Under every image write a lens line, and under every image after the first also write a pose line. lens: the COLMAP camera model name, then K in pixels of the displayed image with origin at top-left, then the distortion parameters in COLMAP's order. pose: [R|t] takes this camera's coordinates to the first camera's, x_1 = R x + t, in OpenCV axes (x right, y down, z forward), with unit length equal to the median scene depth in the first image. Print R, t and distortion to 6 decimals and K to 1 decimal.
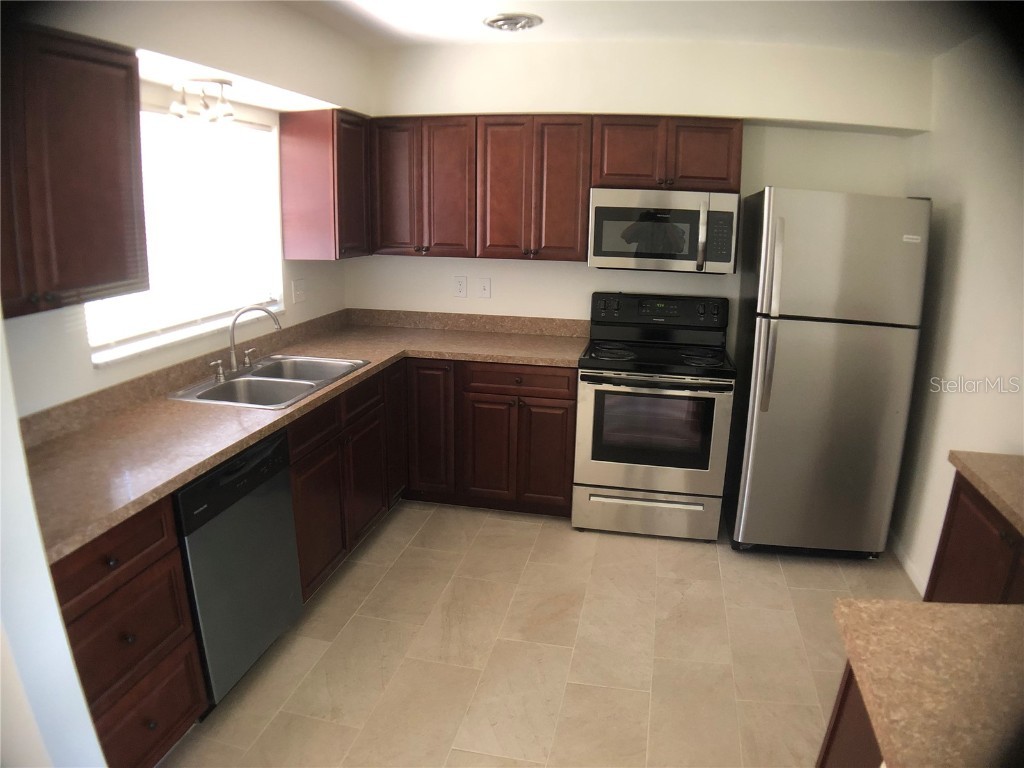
lens RADIAL K [[671.6, 0, 512.0], [0, 671.6, 384.0], [0, 0, 1]] dist [-0.166840, 0.001069]
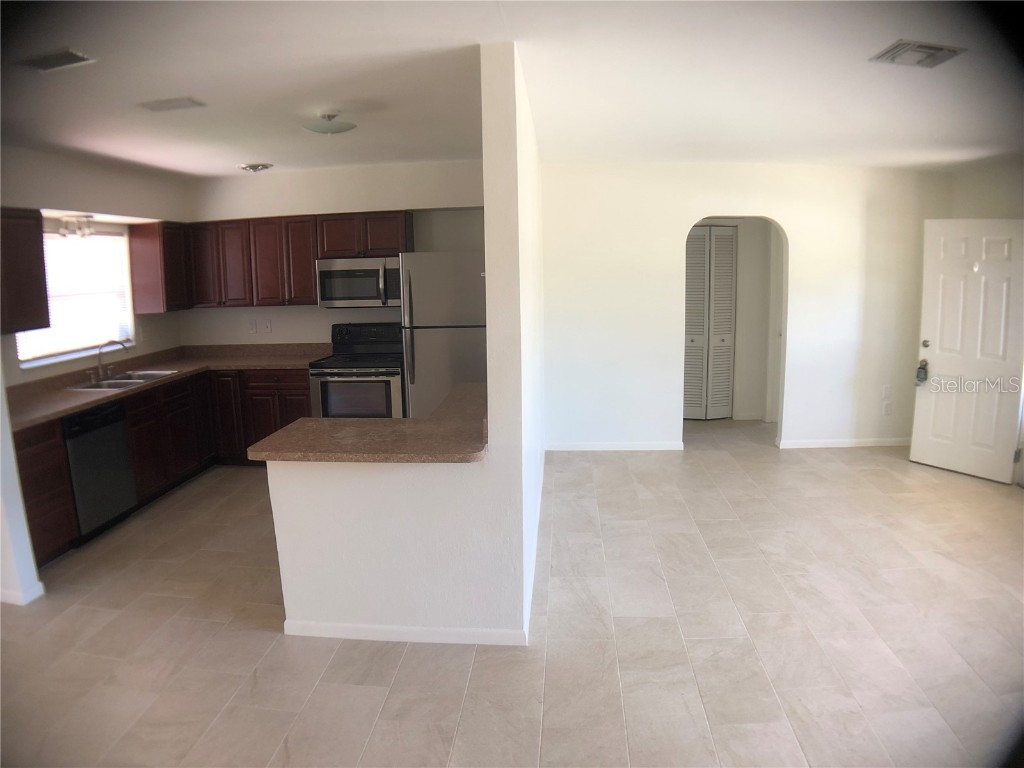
lens RADIAL K [[657.4, 0, 512.0], [0, 657.4, 384.0], [0, 0, 1]] dist [-0.185461, 0.029348]
pose [[0.989003, -0.058961, 0.135631, 0.374680], [0.070134, 0.994395, -0.079125, 0.174368], [-0.130206, 0.087767, 0.987595, -0.626545]]
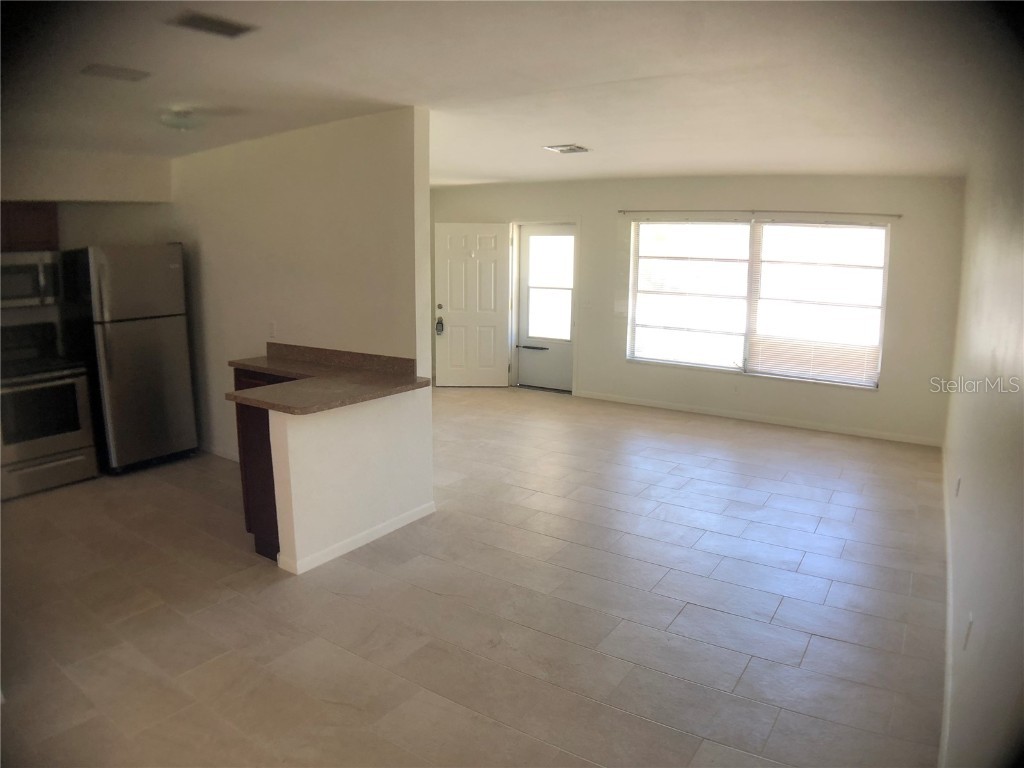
lens RADIAL K [[671.6, 0, 512.0], [0, 671.6, 384.0], [0, 0, 1]] dist [-0.166840, 0.001069]
pose [[0.366287, -0.187561, 0.911403, -0.605253], [0.233116, 0.966735, 0.105261, 0.107629], [-0.900828, 0.173907, 0.397826, -0.465668]]
